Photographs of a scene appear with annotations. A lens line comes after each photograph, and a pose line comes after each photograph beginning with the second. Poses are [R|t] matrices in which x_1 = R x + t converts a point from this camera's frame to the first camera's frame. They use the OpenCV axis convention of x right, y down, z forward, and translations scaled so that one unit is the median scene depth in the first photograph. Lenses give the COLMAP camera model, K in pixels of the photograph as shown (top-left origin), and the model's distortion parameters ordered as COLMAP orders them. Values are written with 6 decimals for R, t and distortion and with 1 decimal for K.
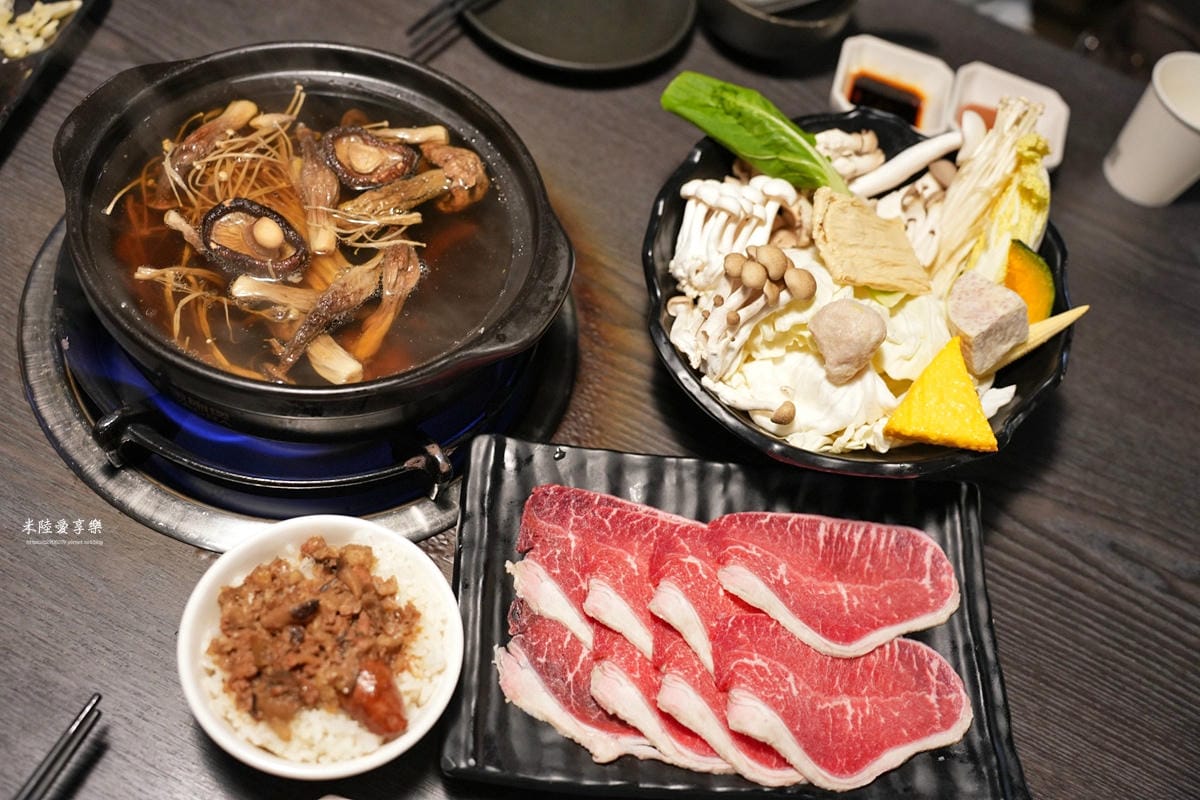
lens RADIAL K [[1180.8, 0, 592.7], [0, 1180.8, 396.2], [0, 0, 1]] dist [0.012590, 0.000000]
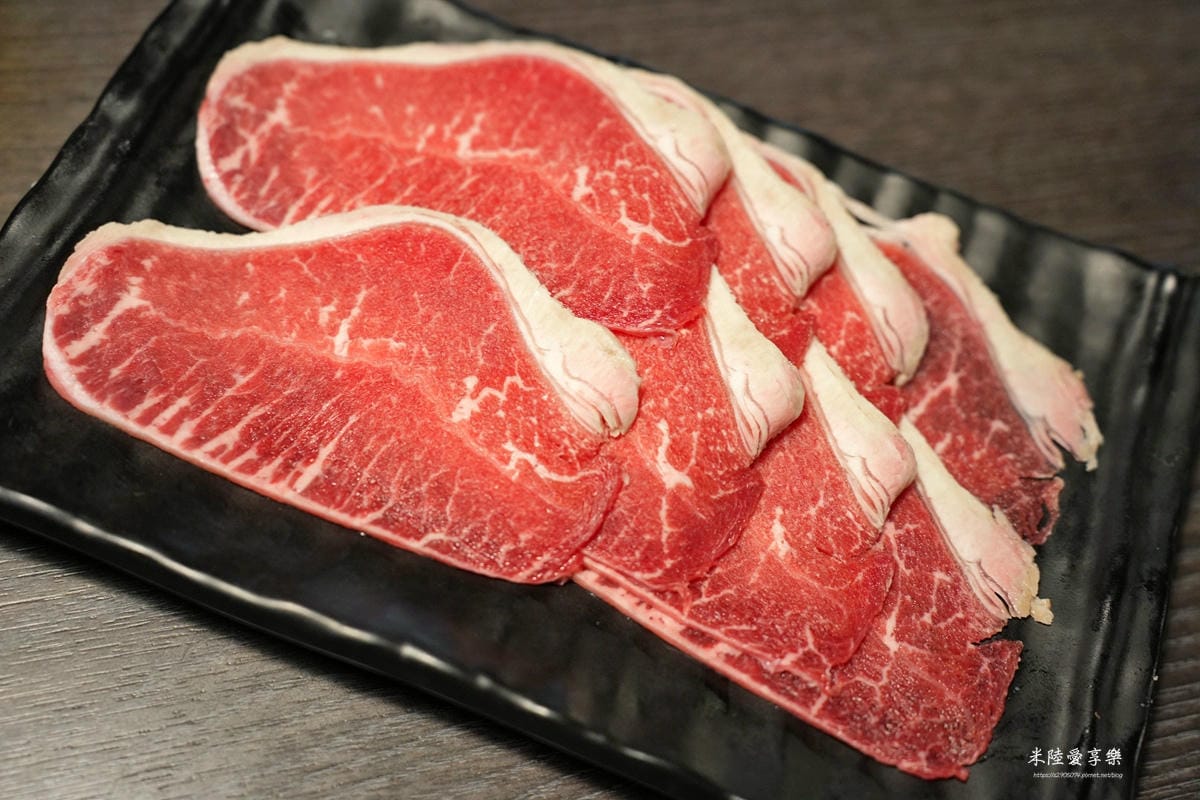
lens RADIAL K [[1372.2, 0, 588.7], [0, 1372.2, 389.0], [0, 0, 1]] dist [0.085862, 0.000000]
pose [[-0.891173, -0.434925, -0.129035, 0.189727], [0.103683, -0.472164, 0.875392, -0.298351], [-0.441656, 0.766747, 0.465875, 0.736478]]
